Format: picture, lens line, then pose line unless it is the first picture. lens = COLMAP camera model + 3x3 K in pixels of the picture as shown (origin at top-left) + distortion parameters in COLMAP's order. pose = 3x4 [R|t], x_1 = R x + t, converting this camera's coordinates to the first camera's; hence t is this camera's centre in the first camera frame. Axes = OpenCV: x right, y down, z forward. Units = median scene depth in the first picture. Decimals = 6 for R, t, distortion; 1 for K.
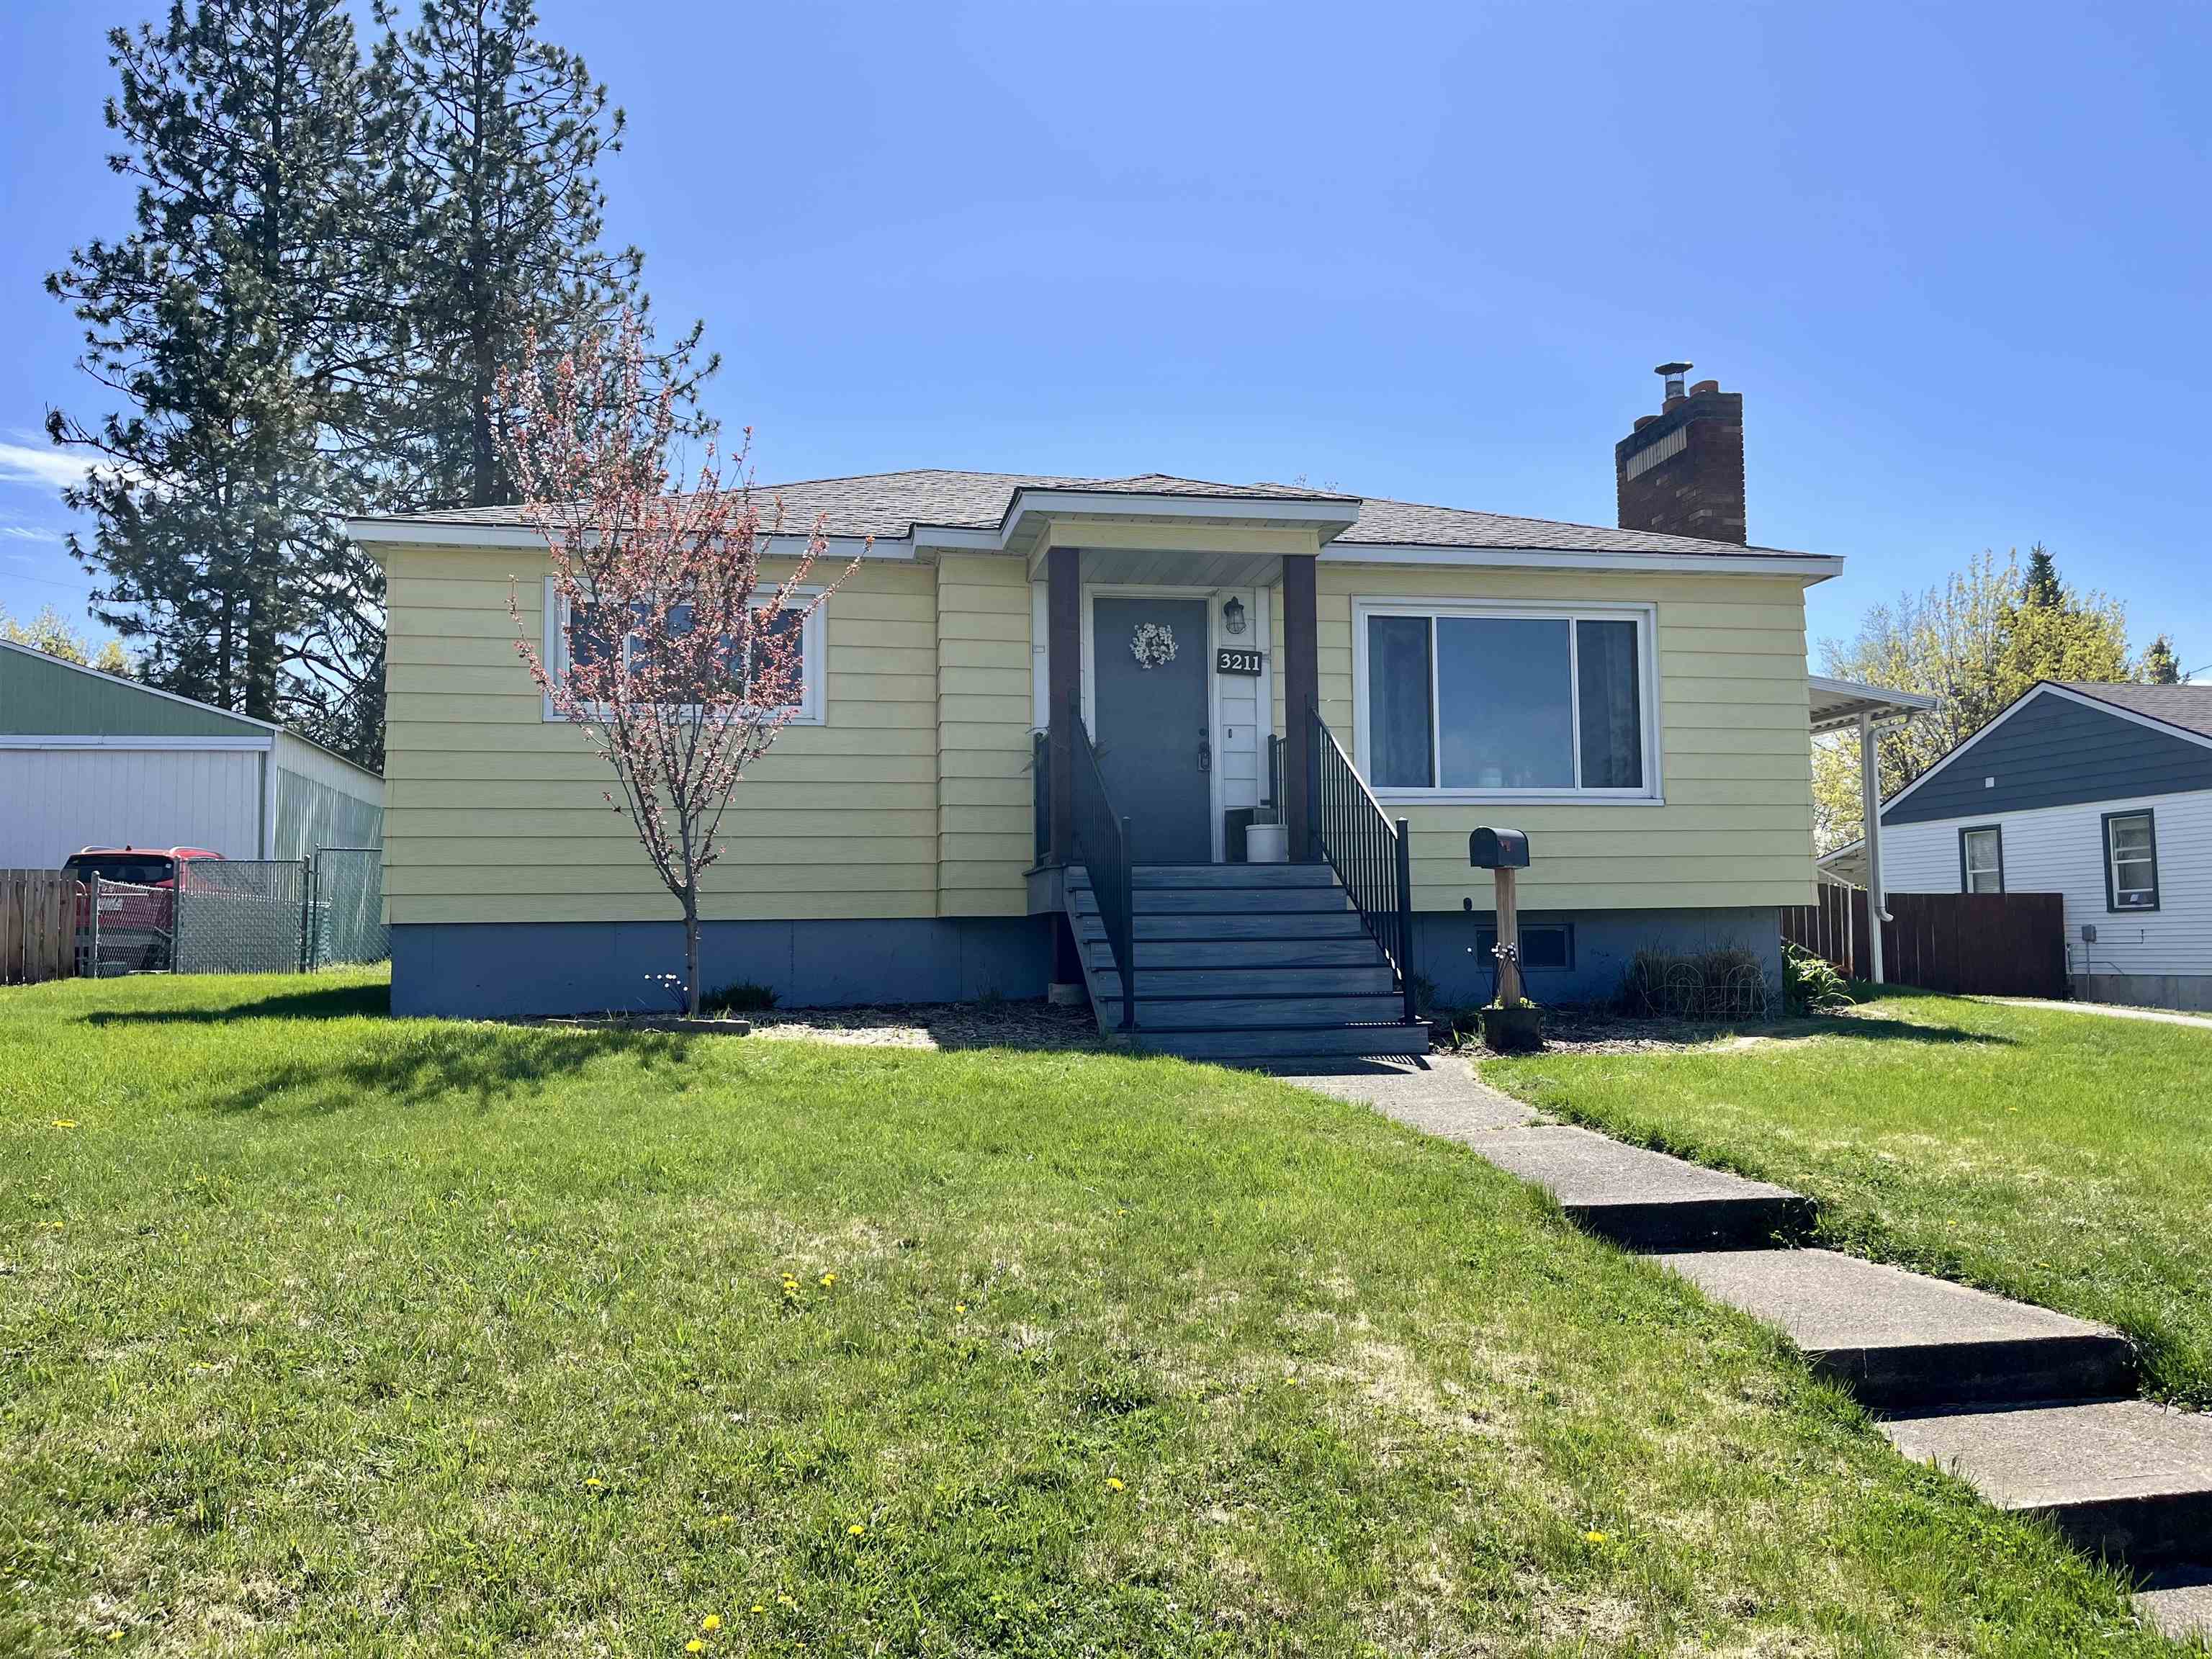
lens RADIAL K [[1678.9, 0, 1105.5], [0, 1678.9, 834.1], [0, 0, 1]] dist [0.044566, -0.003200]
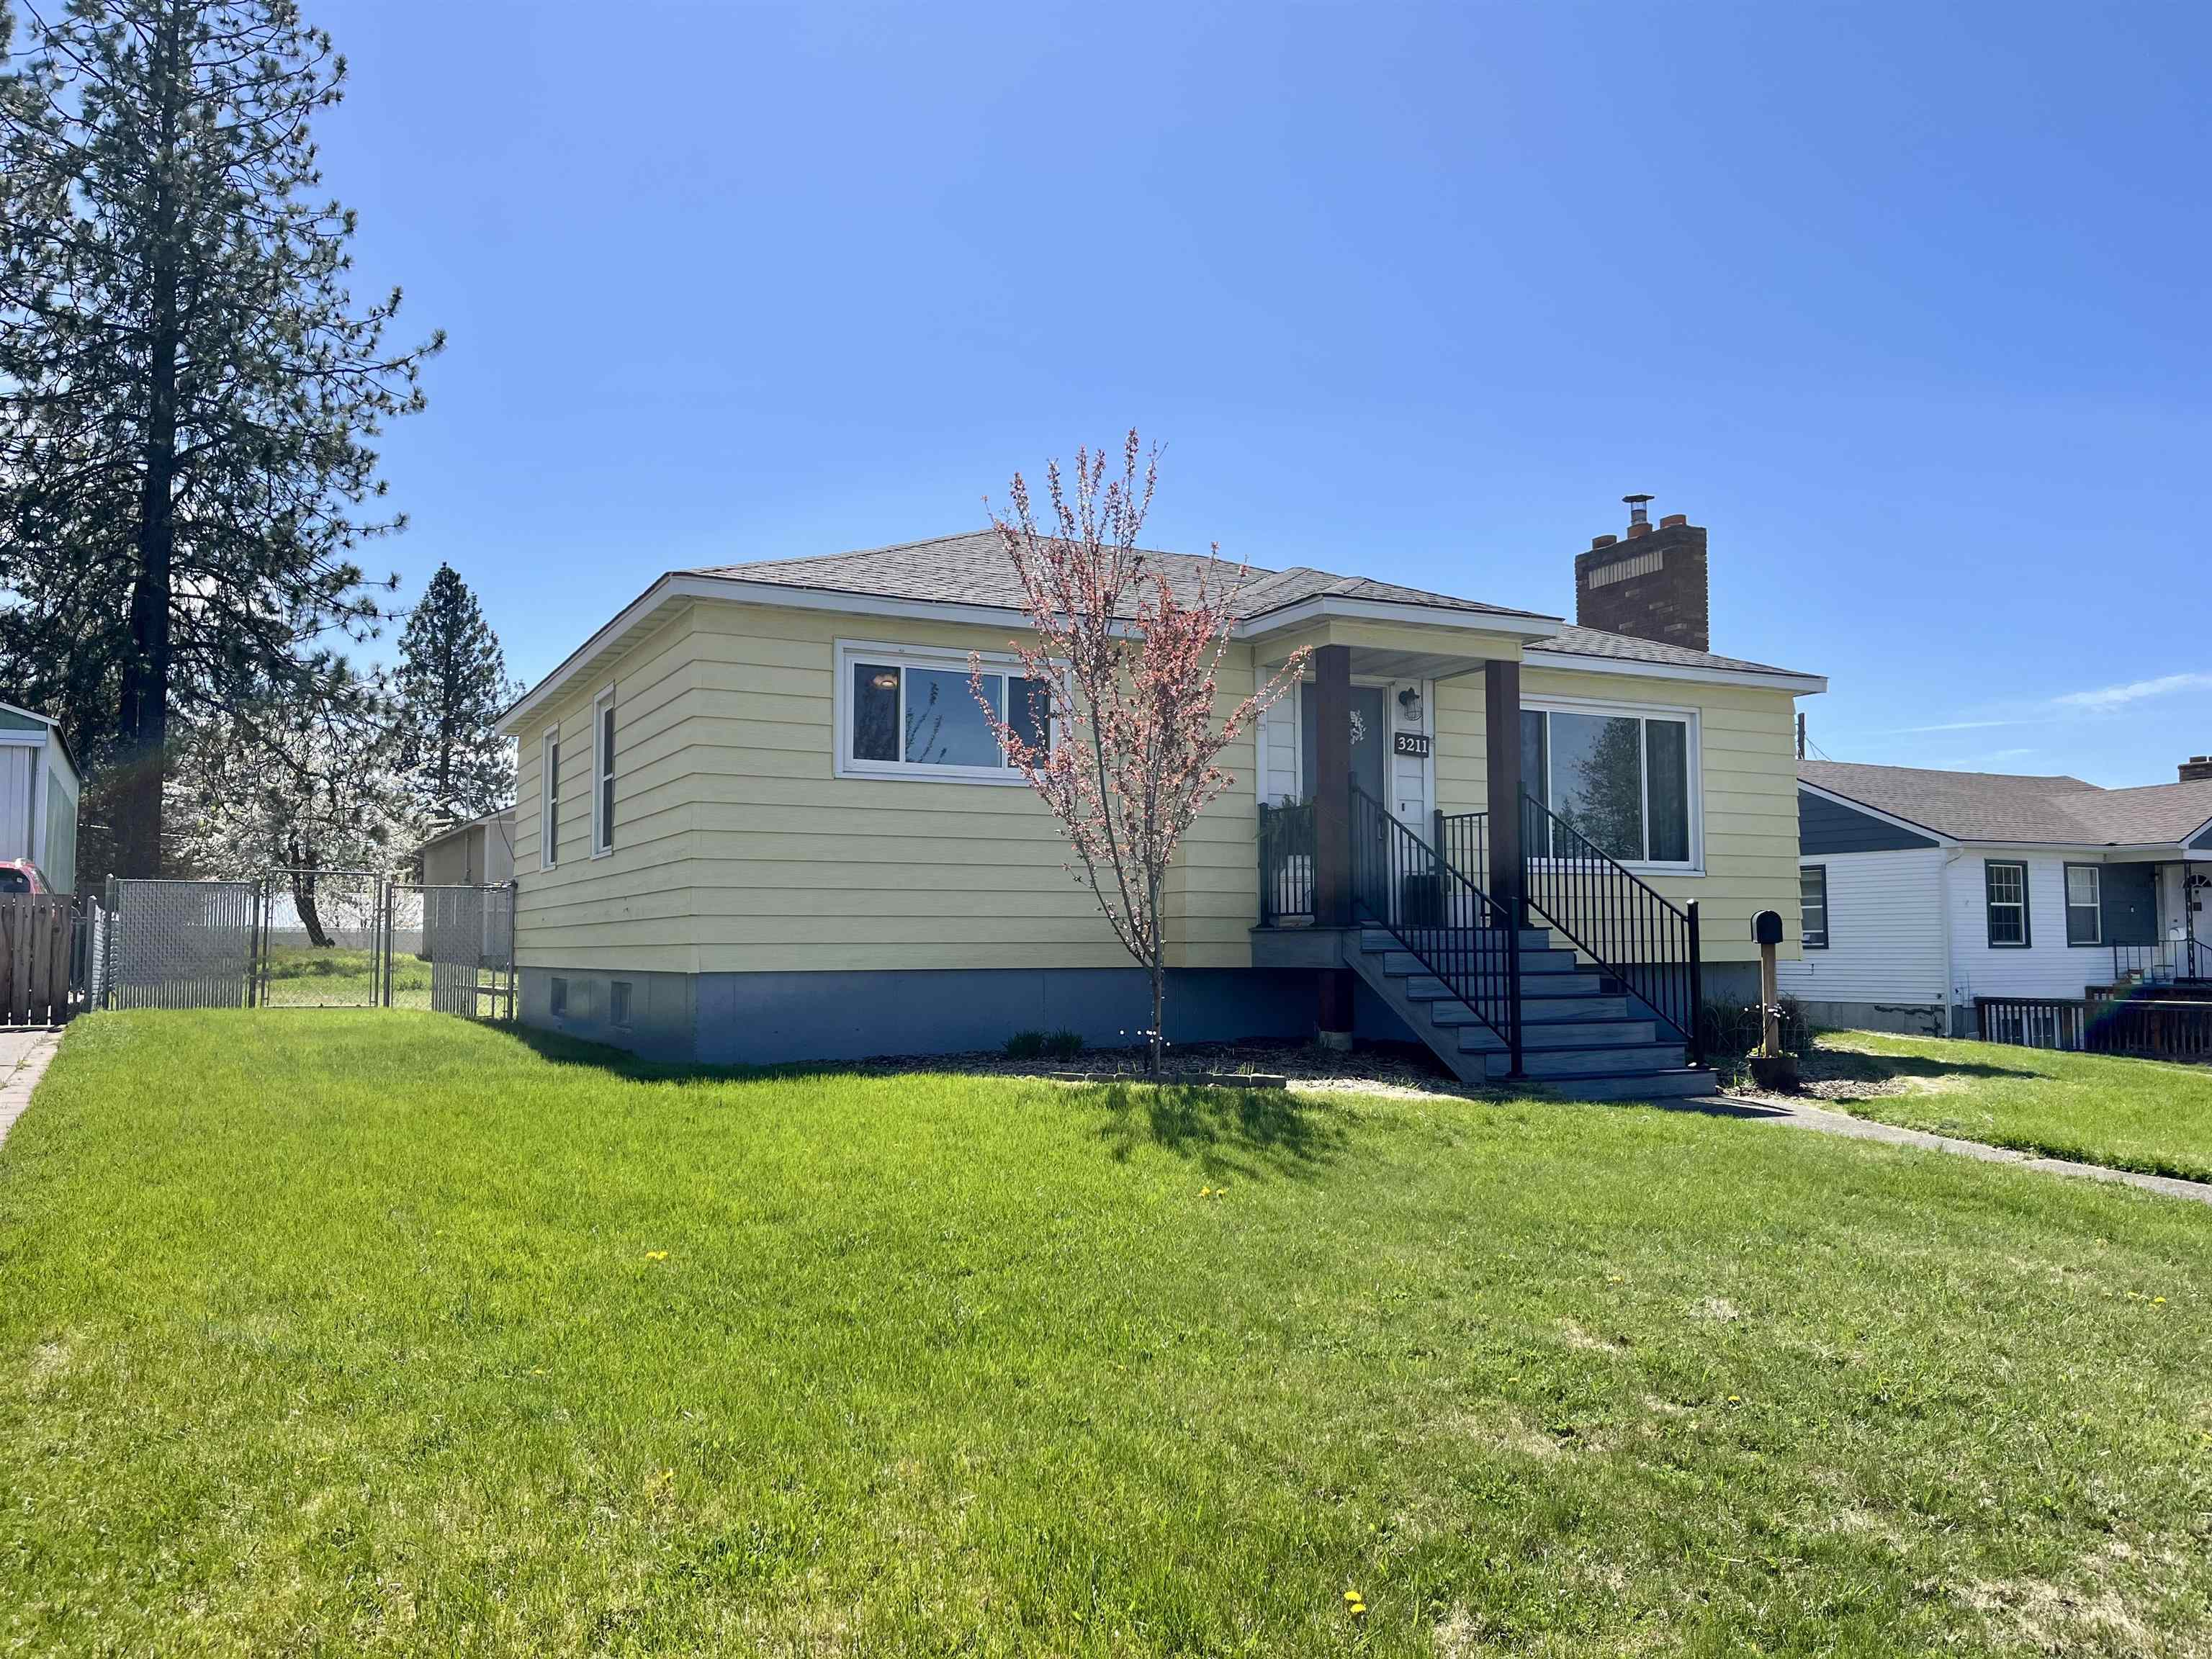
lens RADIAL K [[1678.9, 0, 1105.8], [0, 1678.9, 828.3], [0, 0, 1]] dist [0.044566, -0.003200]
pose [[0.959316, 0.030369, 0.280697, -0.372901], [-0.028734, 0.999538, -0.009942, -0.024127], [-0.280869, 0.001472, 0.959745, -0.031307]]
